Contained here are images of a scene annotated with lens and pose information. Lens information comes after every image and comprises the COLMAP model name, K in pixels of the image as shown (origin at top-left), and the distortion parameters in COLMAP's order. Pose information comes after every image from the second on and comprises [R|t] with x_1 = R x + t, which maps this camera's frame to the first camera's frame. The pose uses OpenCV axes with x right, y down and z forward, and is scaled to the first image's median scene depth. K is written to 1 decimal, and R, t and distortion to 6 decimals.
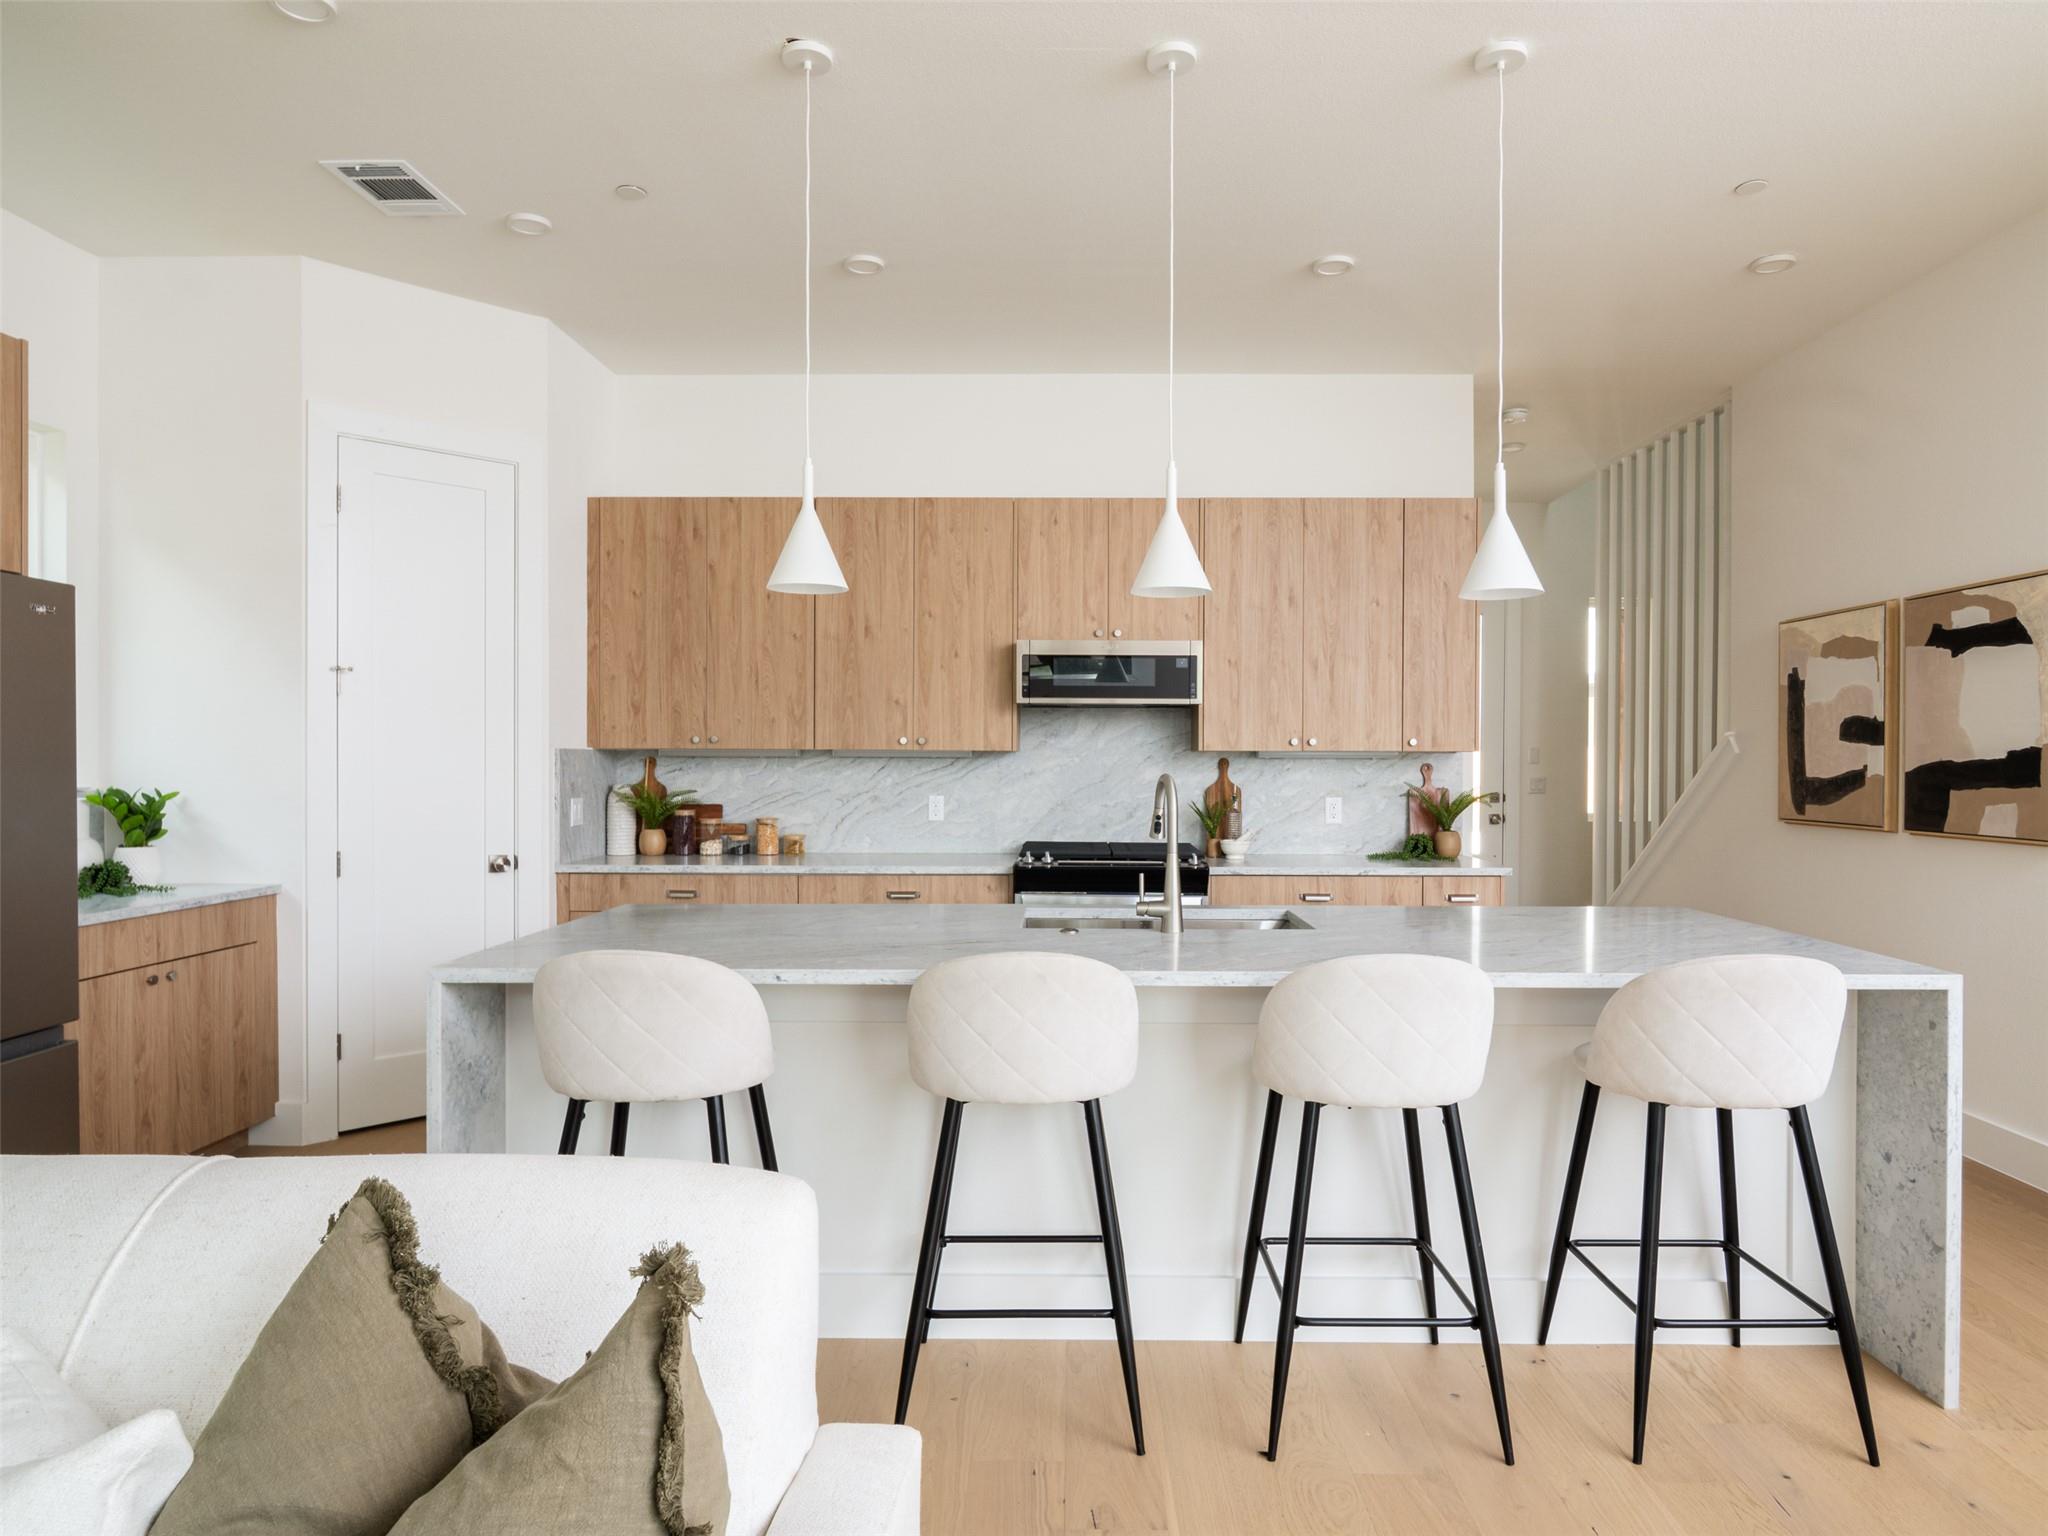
lens RADIAL K [[1391.9, 0, 1000.4], [0, 1391.9, 801.2], [0, 0, 1]] dist [0.000096, -0.005943]
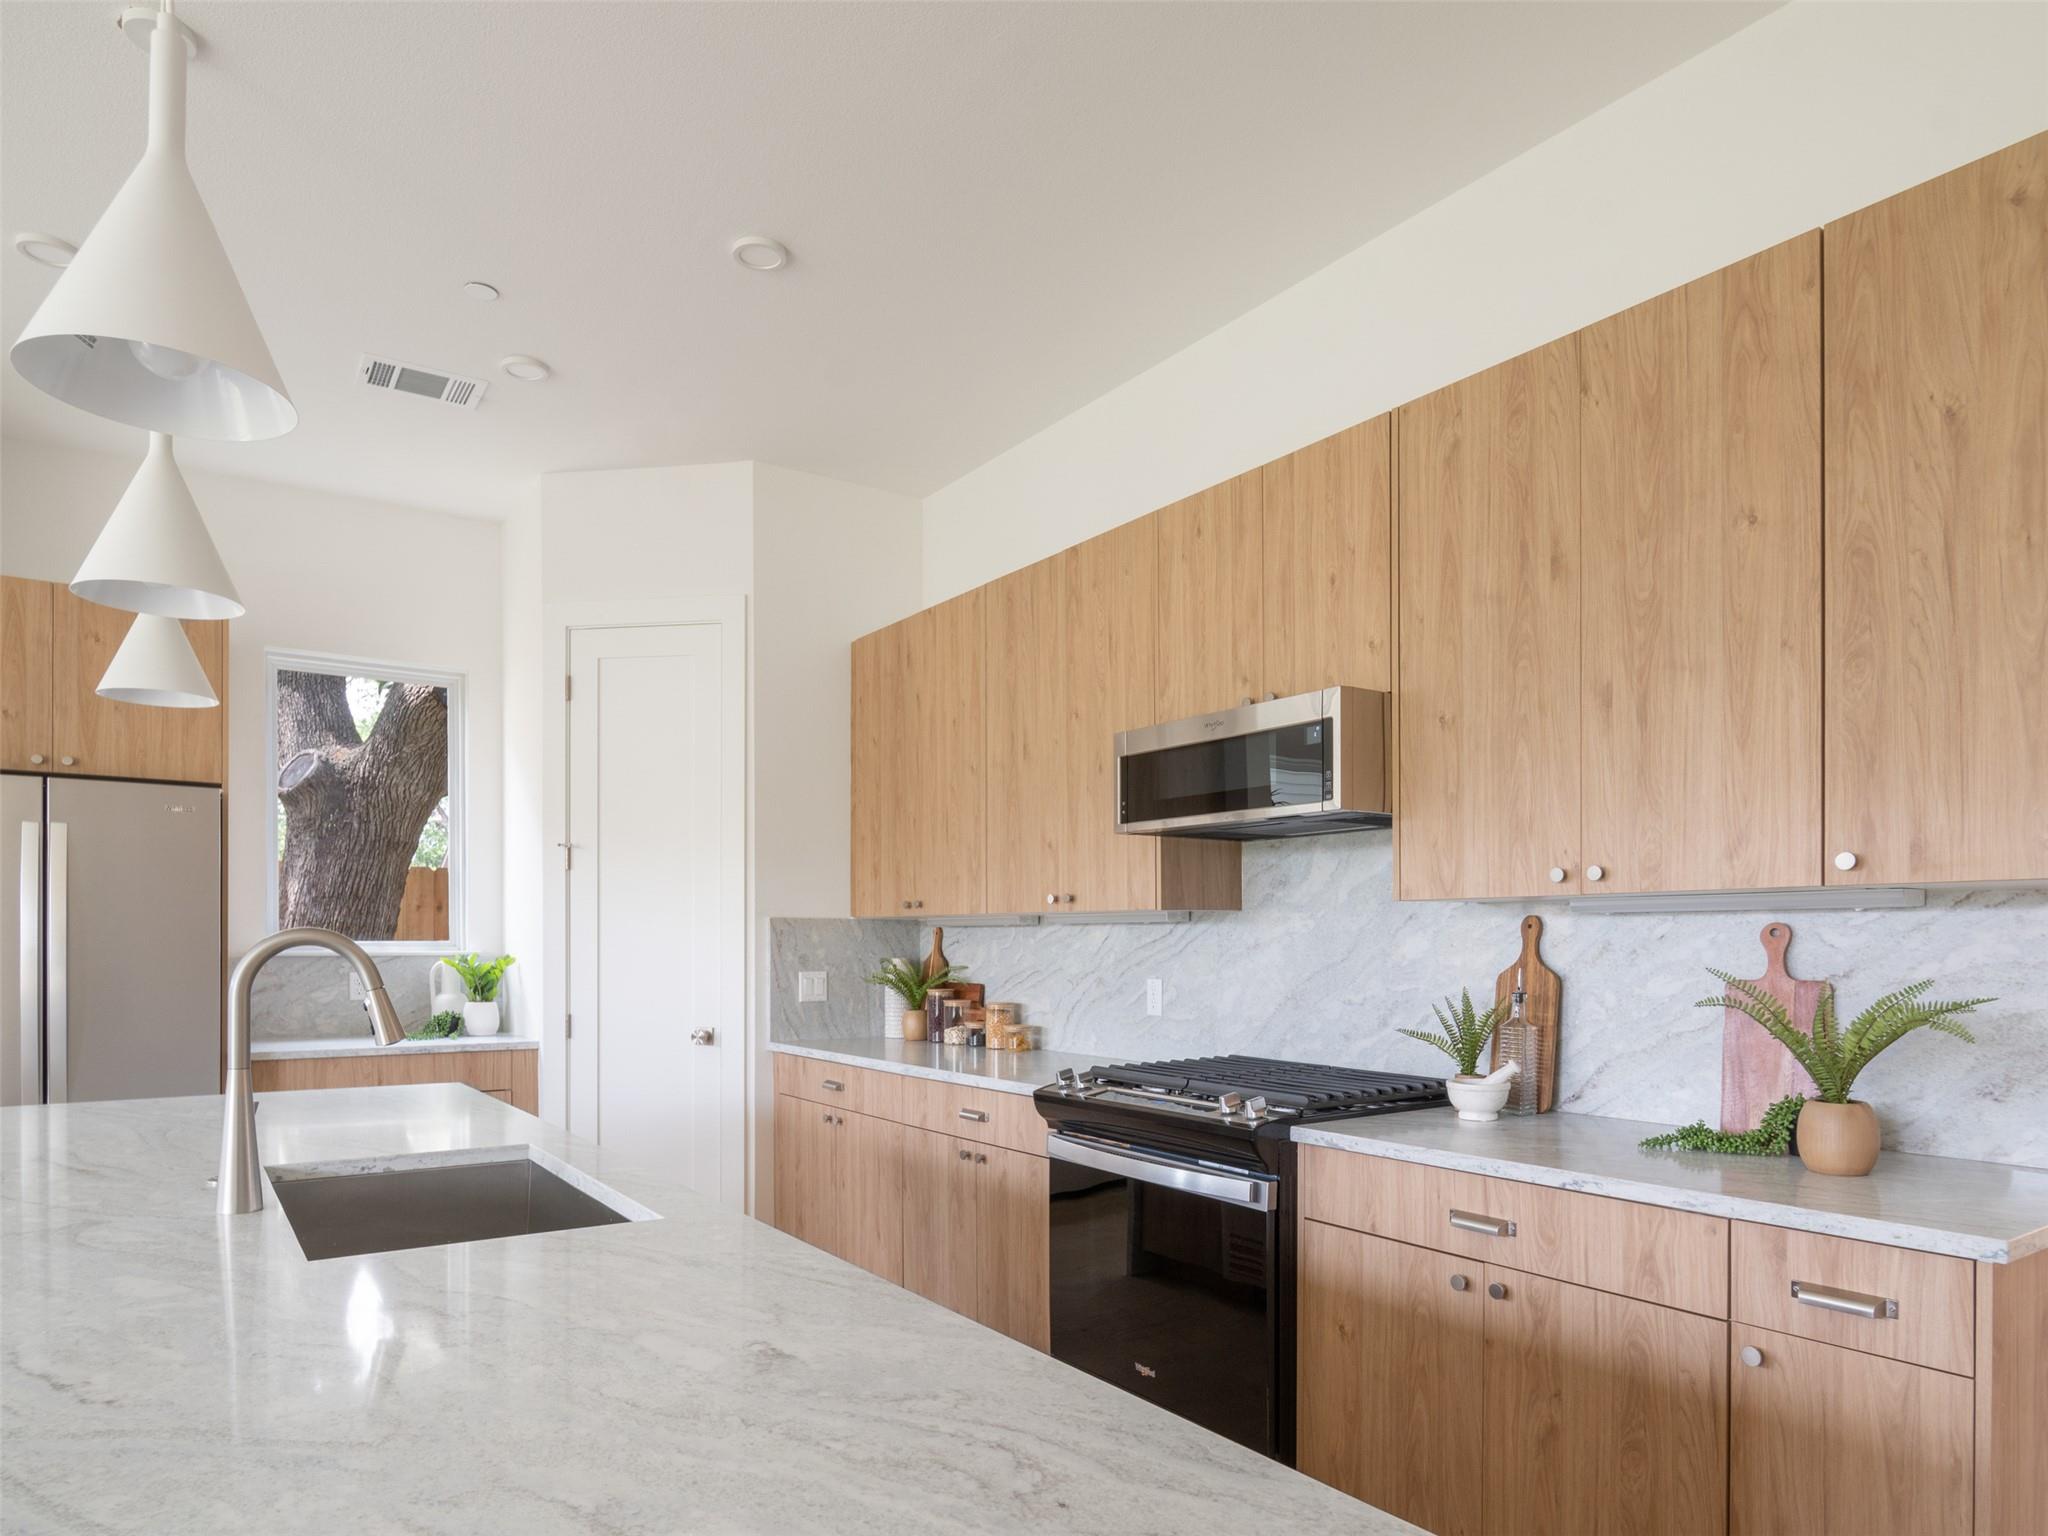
lens RADIAL K [[1267.2, 0, 964.8], [0, 1267.2, 971.0], [0, 0, 1]] dist [-0.000242, -0.003126]
pose [[0.565869, 0.016460, -0.824331, 0.443811], [-0.028155, 0.999603, 0.000632, -0.006032], [0.824014, 0.022852, 0.566108, 0.608767]]
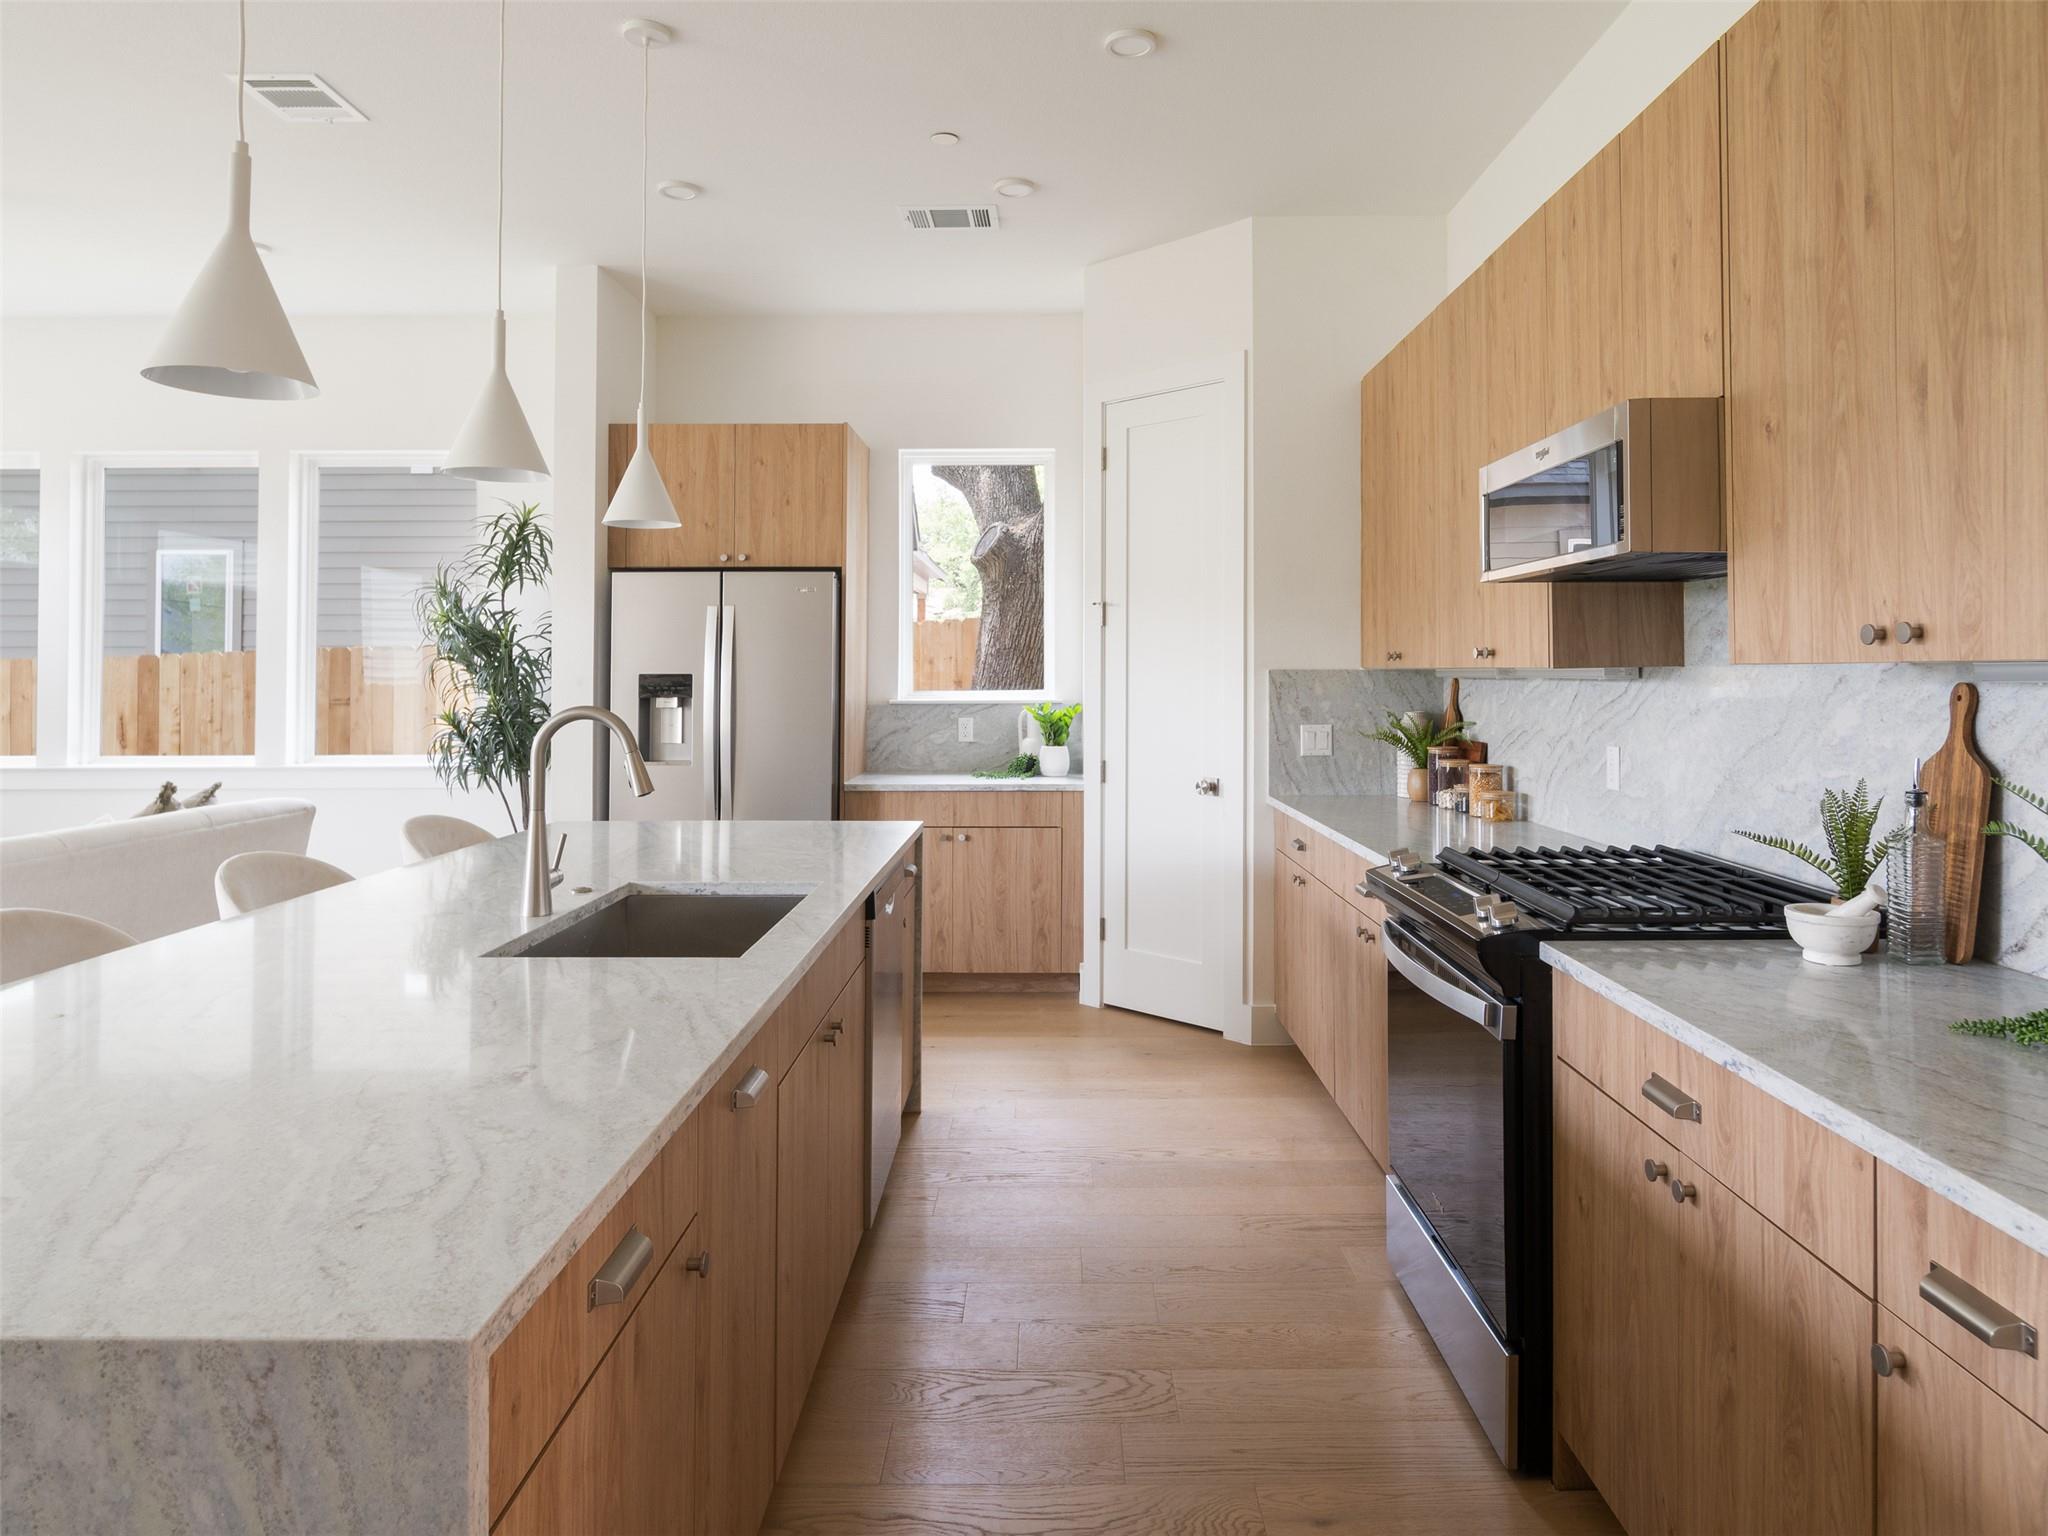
lens RADIAL K [[1267.2, 0, 979.4], [0, 1267.2, 673.6], [0, 0, 1]] dist [-0.000242, -0.003126]
pose [[-0.014559, -0.003544, -0.999888, 0.512600], [-0.029269, 0.999567, -0.003116, -0.026346], [0.999466, 0.029220, -0.014656, 0.796798]]
